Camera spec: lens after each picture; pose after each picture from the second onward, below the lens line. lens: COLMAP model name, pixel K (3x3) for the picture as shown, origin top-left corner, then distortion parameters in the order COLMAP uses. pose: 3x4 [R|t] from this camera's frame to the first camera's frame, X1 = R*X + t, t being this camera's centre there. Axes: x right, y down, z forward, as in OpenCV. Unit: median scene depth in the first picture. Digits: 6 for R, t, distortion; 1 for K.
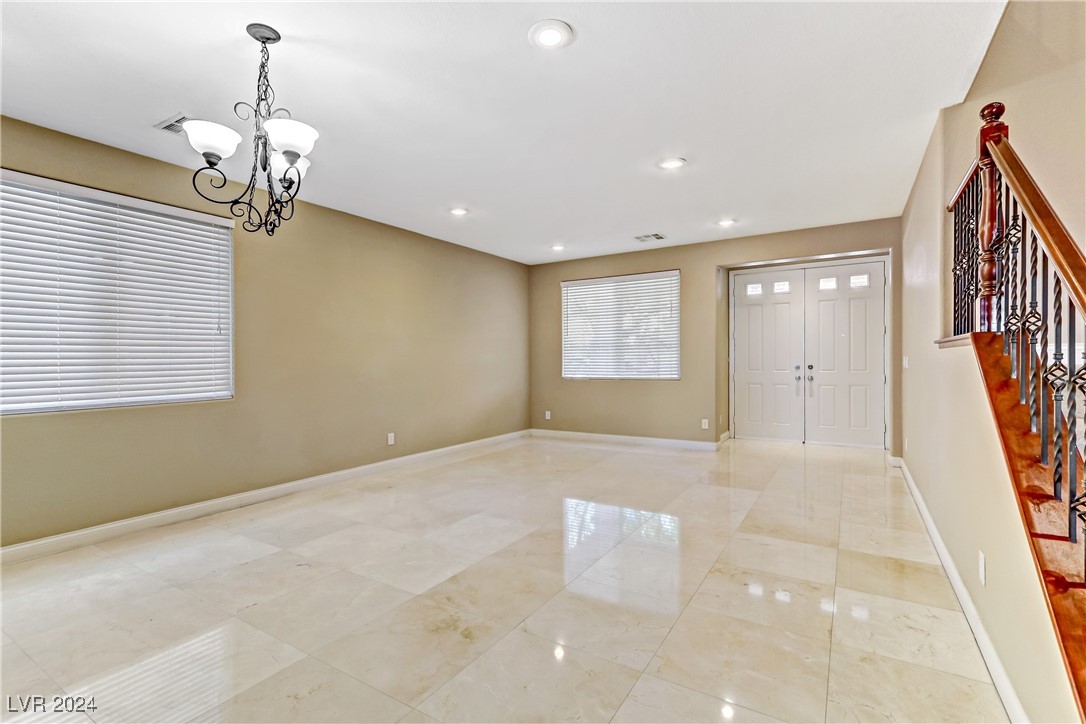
lens RADIAL K [[493.4, 0, 536.4], [0, 493.4, 364.6], [0, 0, 1]] dist [-0.000006, 0.000902]
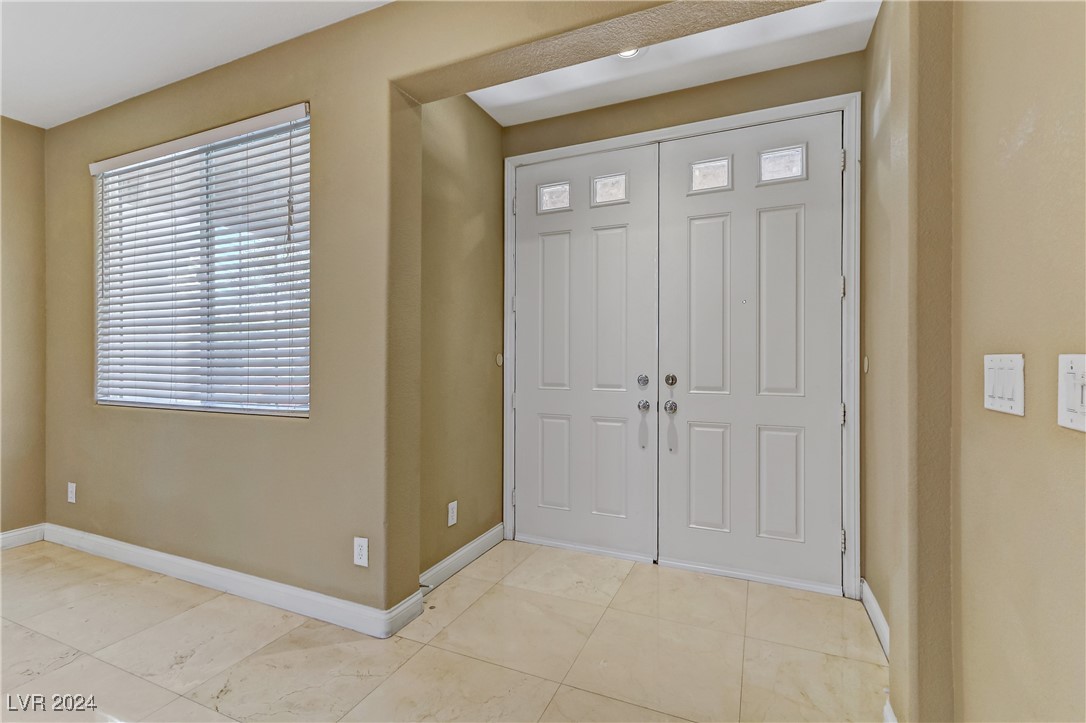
lens RADIAL K [[494.7, 0, 539.7], [0, 494.7, 357.2], [0, 0, 1]] dist [0.001009, 0.000474]
pose [[0.989954, 0.006717, 0.141228, 0.386156], [-0.006233, 0.999973, -0.003875, -0.011455], [-0.141250, 0.002956, 0.989970, 0.602854]]
